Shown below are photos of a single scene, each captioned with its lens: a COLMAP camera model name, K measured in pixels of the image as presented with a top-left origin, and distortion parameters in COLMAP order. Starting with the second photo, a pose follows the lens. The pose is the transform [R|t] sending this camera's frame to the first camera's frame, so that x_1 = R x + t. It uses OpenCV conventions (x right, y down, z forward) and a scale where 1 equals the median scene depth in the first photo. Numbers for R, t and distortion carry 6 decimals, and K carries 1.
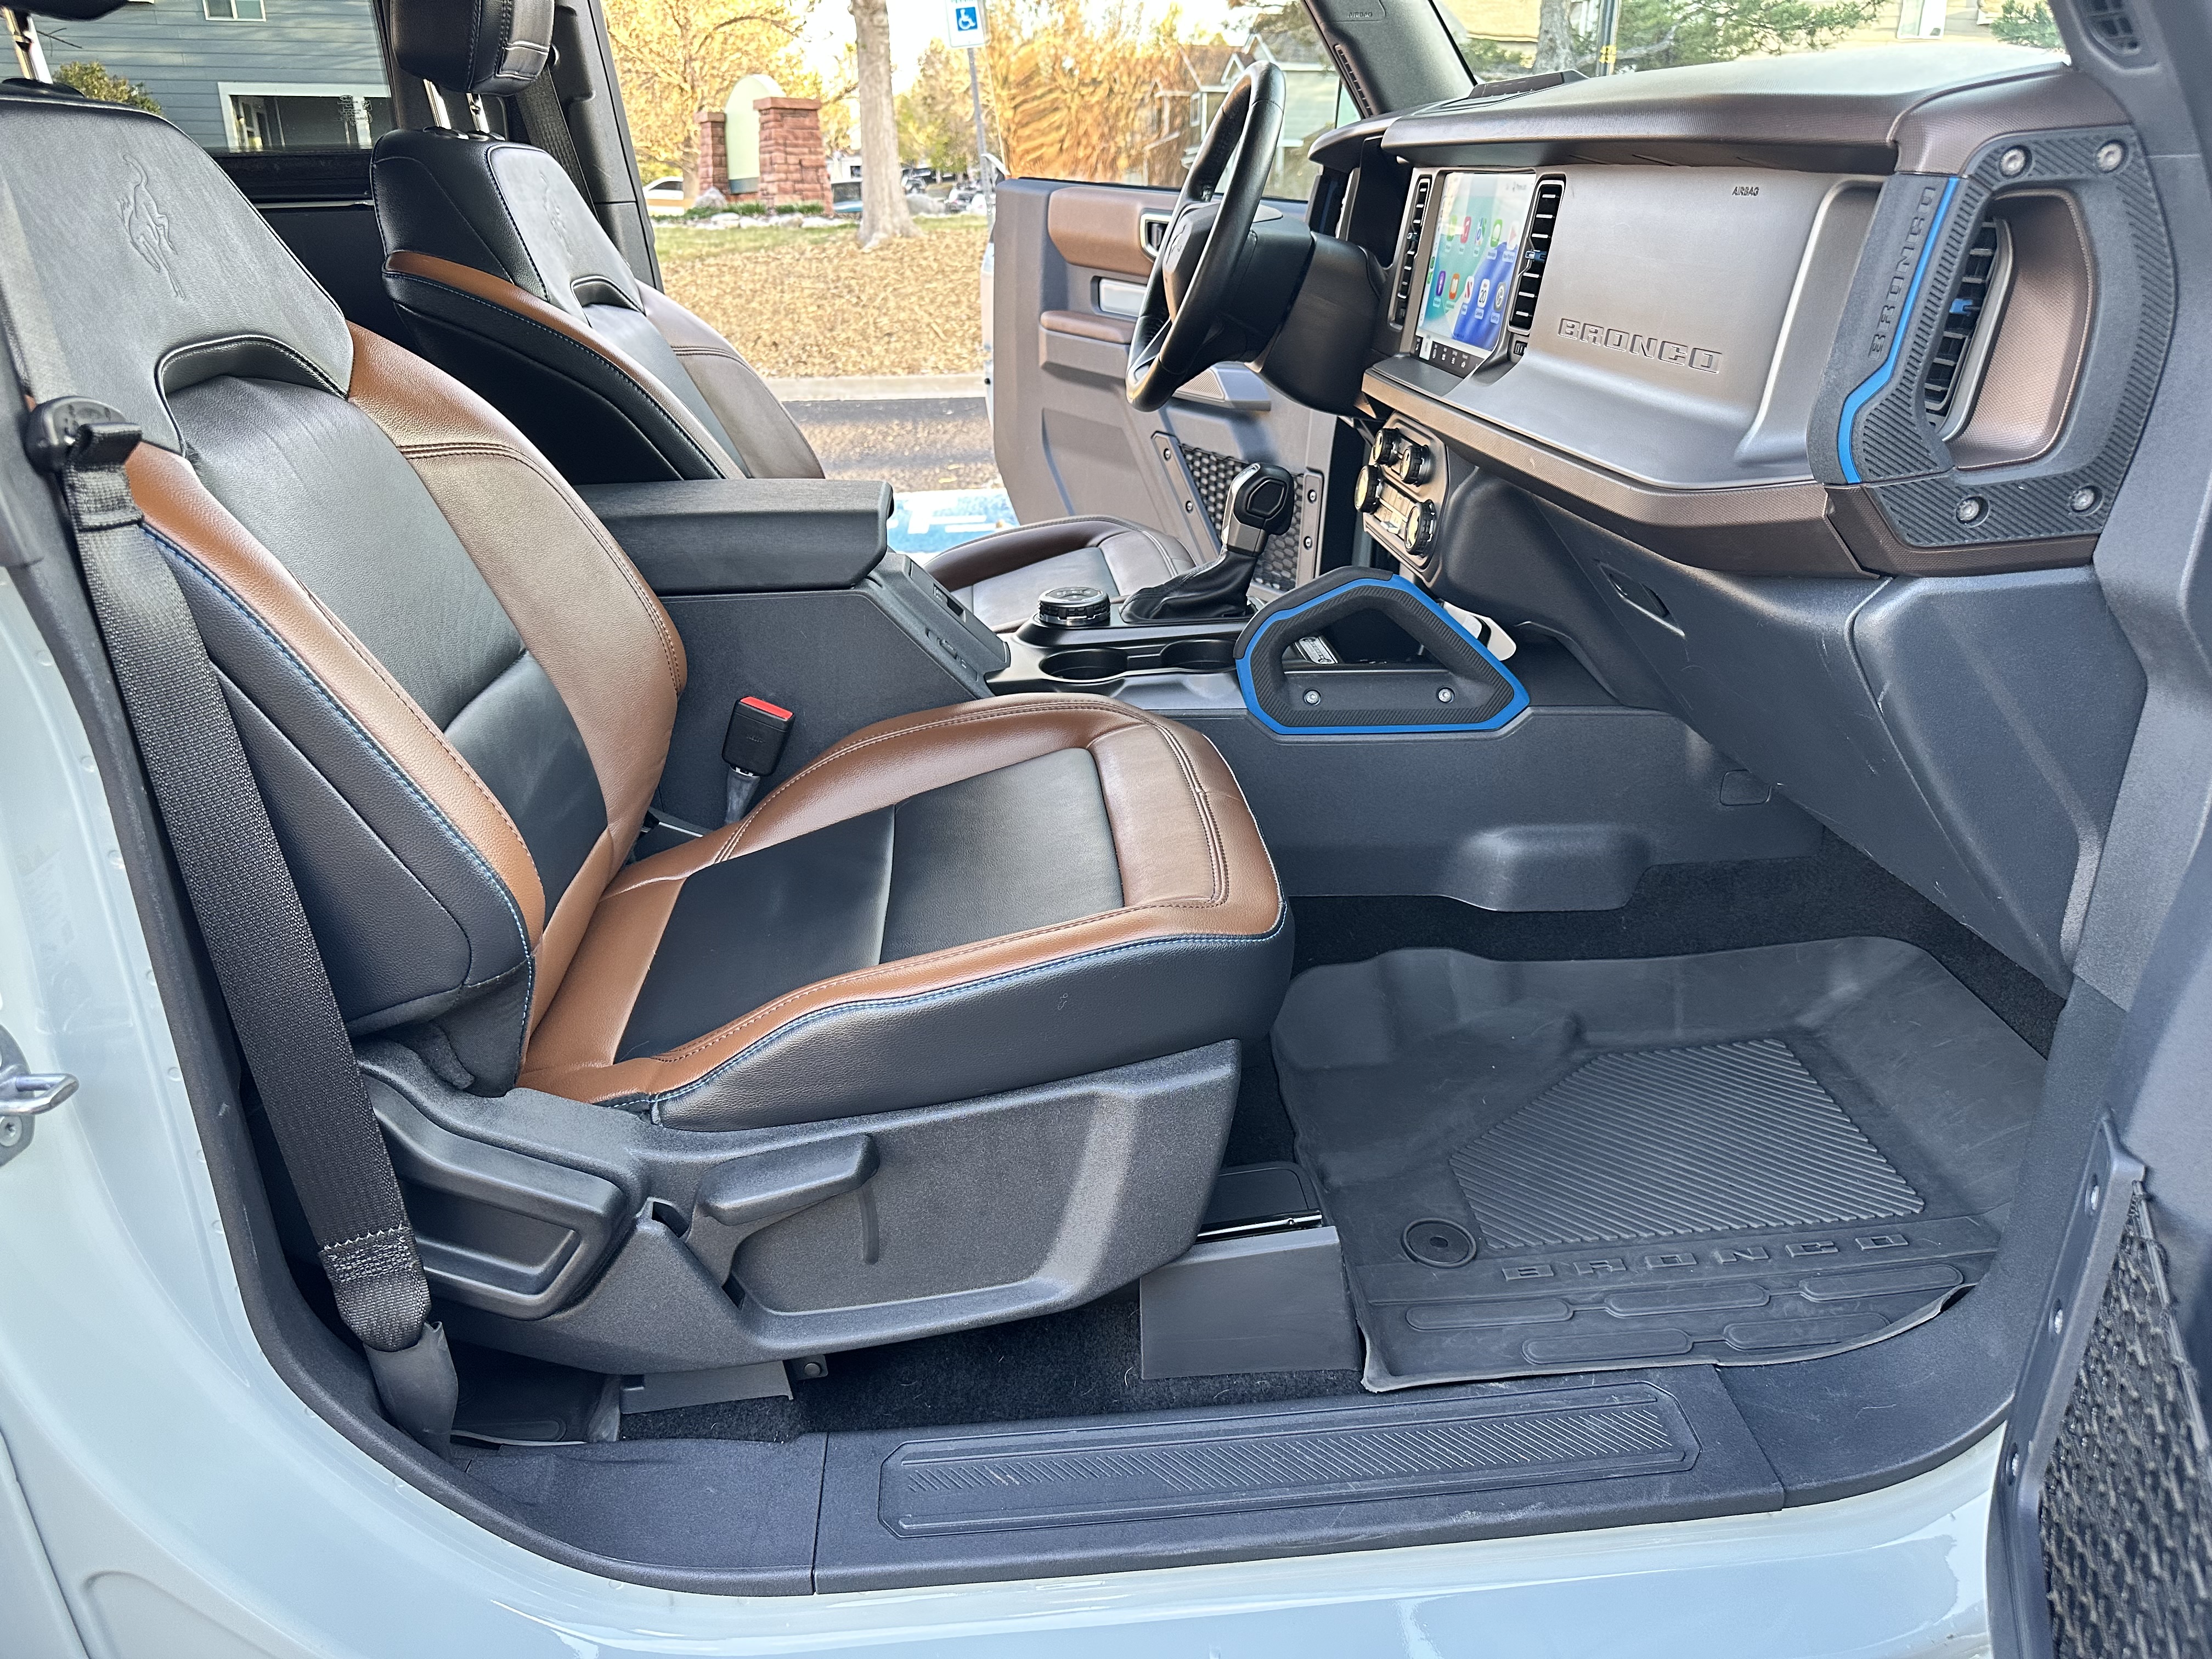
lens RADIAL K [[1565.6, 0, 1117.1], [0, 1565.6, 830.4], [0, 0, 1]] dist [0.021822, -0.024593]
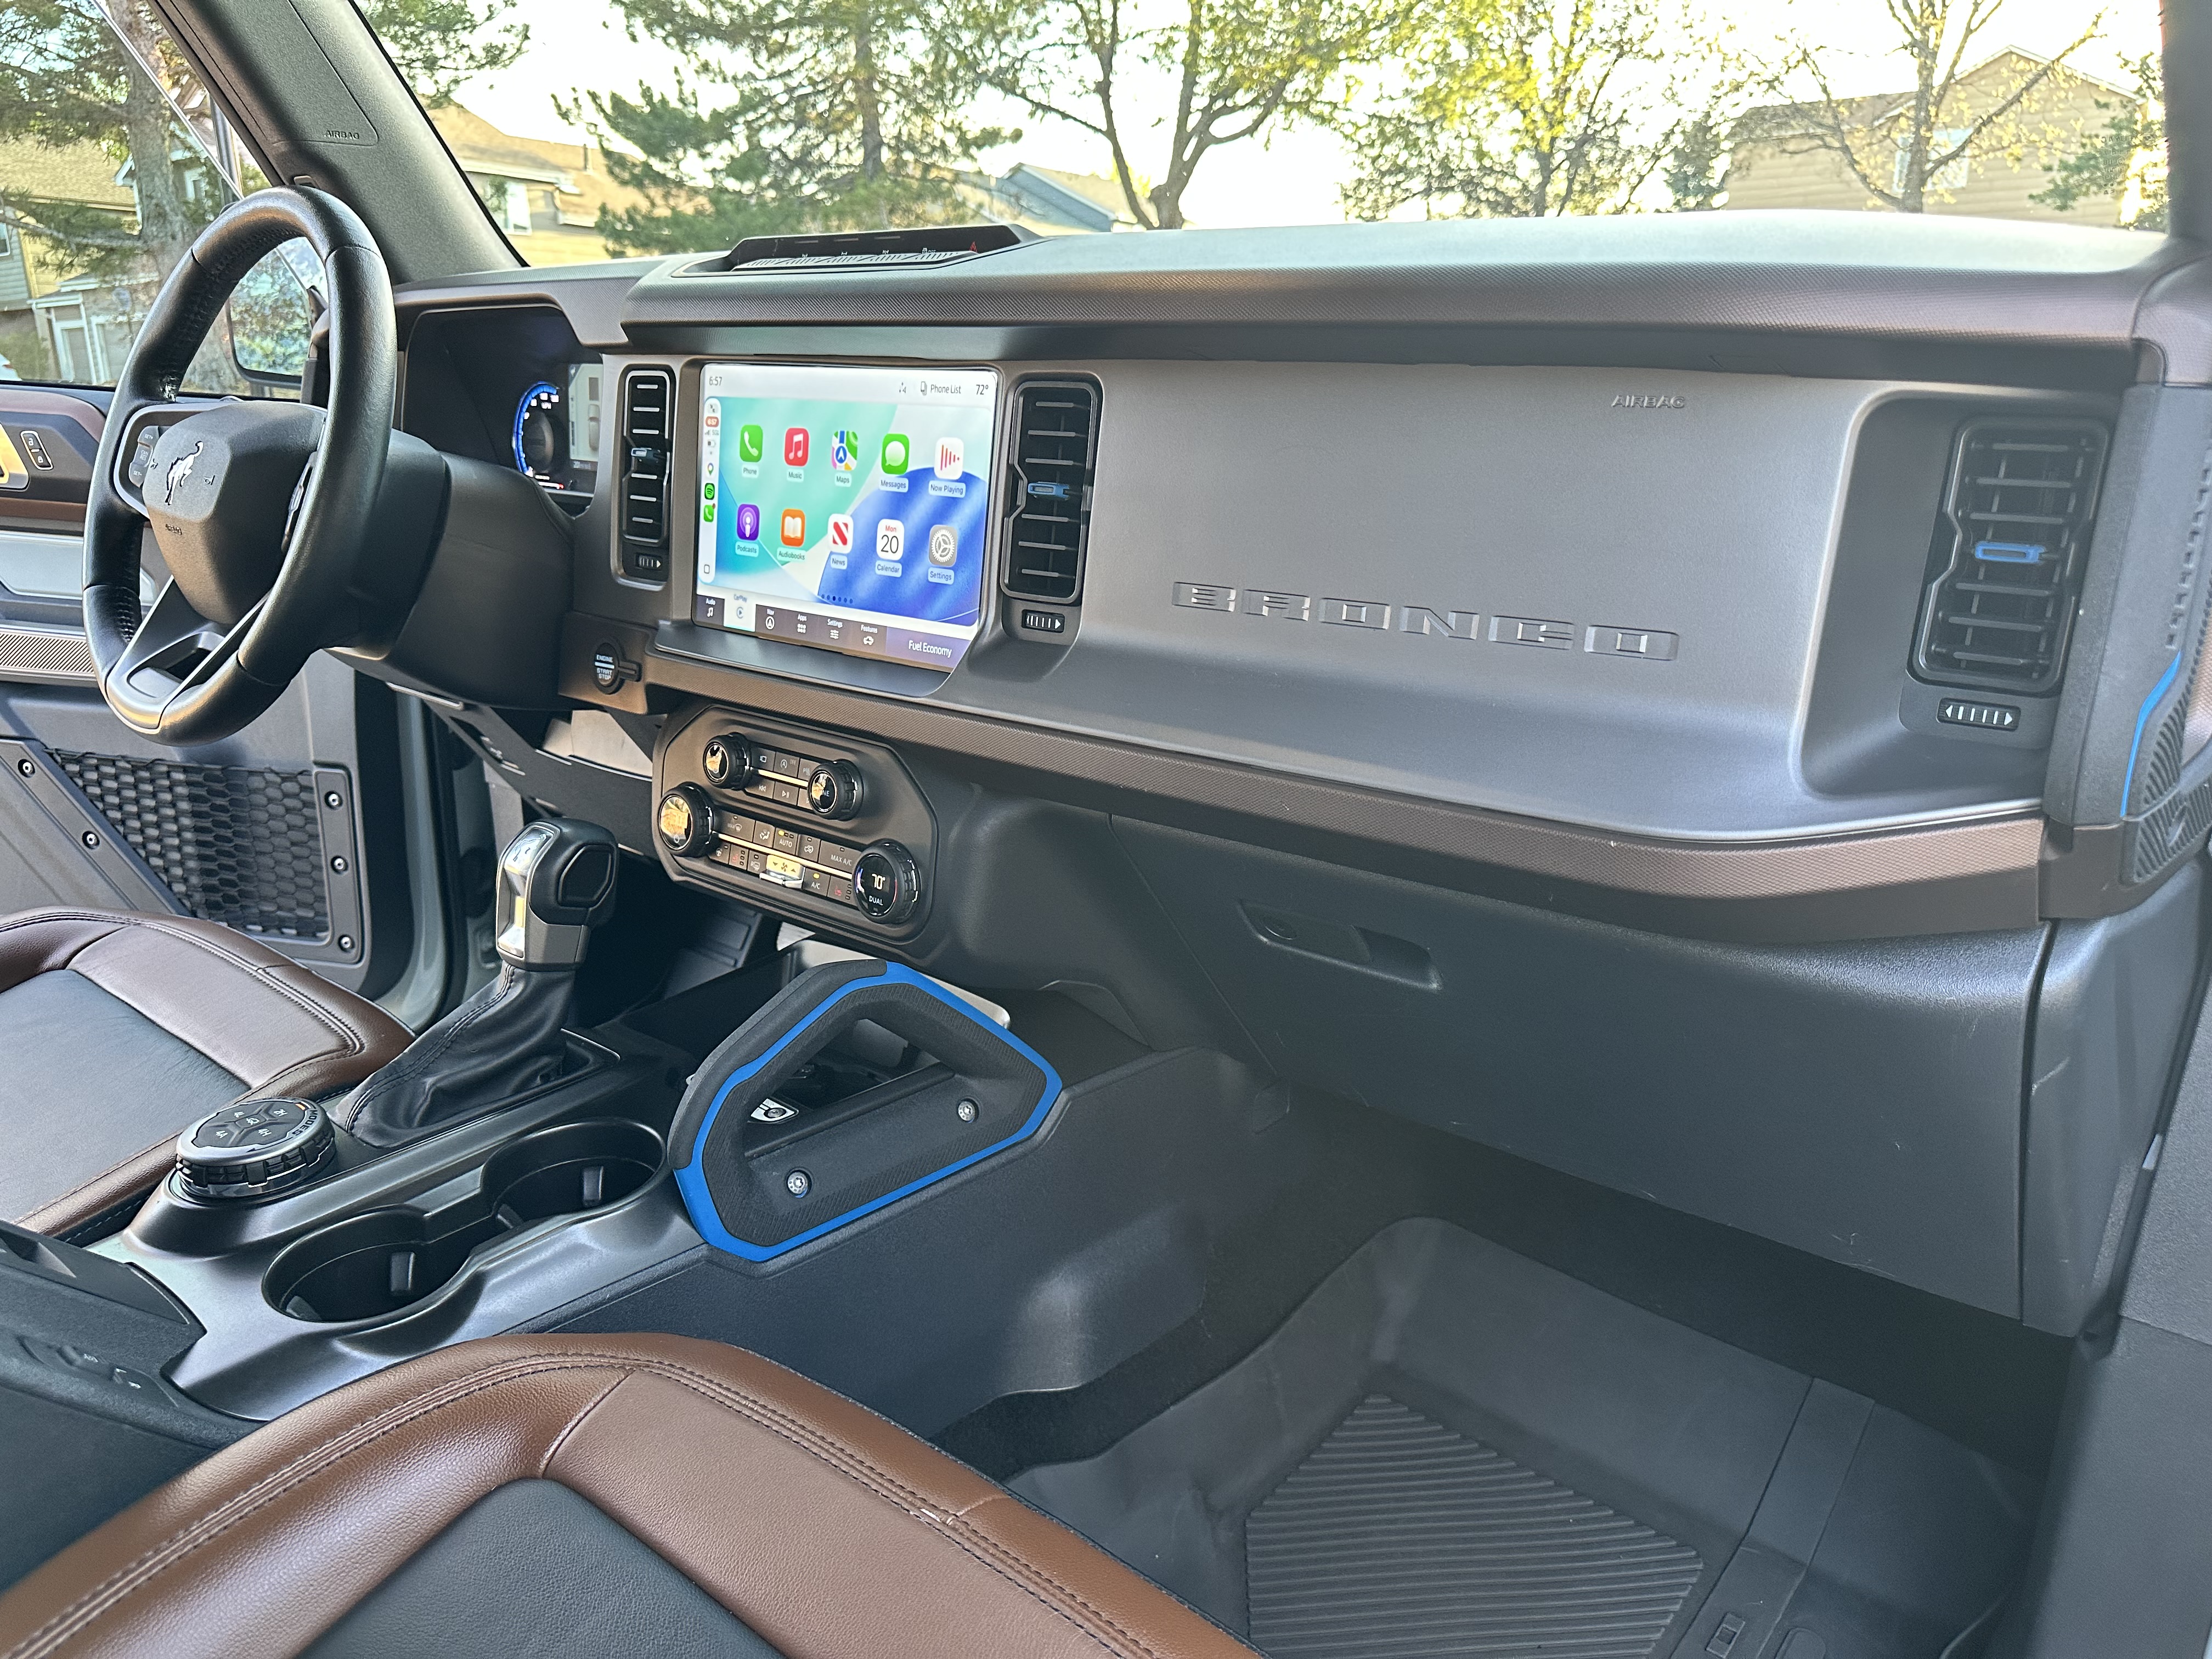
lens RADIAL K [[1565.6, 0, 1063.3], [0, 1565.6, 835.2], [0, 0, 1]] dist [0.021822, -0.024593]
pose [[0.718235, -0.191457, 0.668941, -0.201313], [0.256249, 0.966610, 0.001521, -0.207336], [-0.646896, 0.170323, 0.743314, 0.485602]]
